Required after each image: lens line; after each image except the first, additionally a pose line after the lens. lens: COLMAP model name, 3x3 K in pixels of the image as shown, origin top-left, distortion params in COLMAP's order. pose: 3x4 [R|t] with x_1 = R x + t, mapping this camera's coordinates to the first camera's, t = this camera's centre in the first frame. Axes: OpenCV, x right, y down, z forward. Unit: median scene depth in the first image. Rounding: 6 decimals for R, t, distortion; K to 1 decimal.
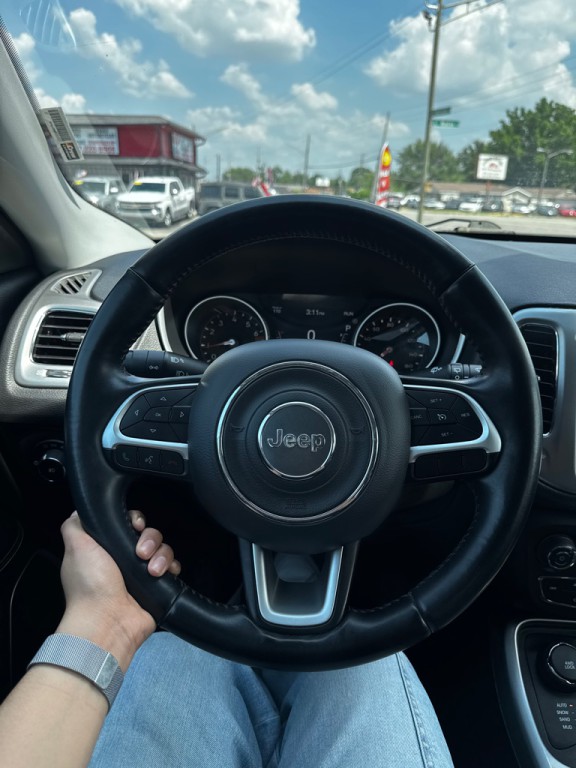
lens RADIAL K [[574.5, 0, 286.9], [0, 574.5, 398.7], [0, 0, 1]] dist [-0.034839, -0.001379]
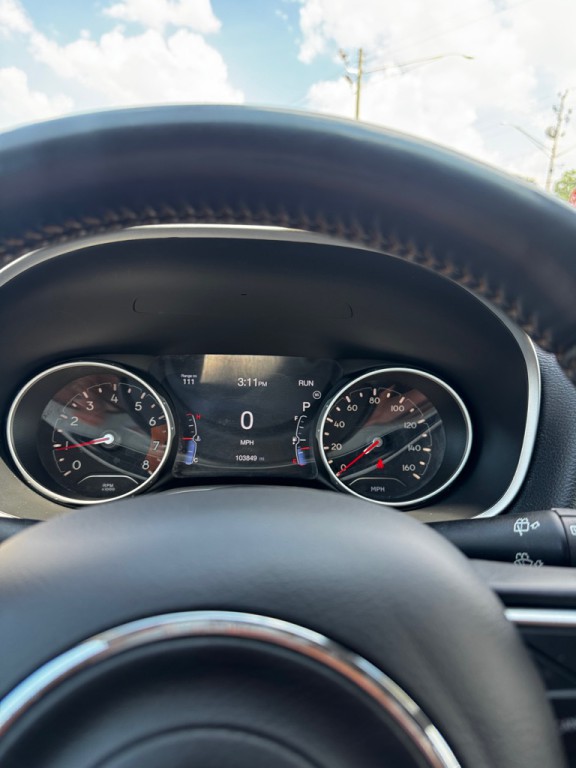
lens RADIAL K [[574.5, 0, 286.9], [0, 574.5, 398.7], [0, 0, 1]] dist [-0.034839, -0.001379]
pose [[0.993417, -0.021027, 0.112611, 0.016606], [0.029922, 0.996513, -0.077889, -0.085610], [-0.110580, 0.080746, 0.990582, 0.397349]]
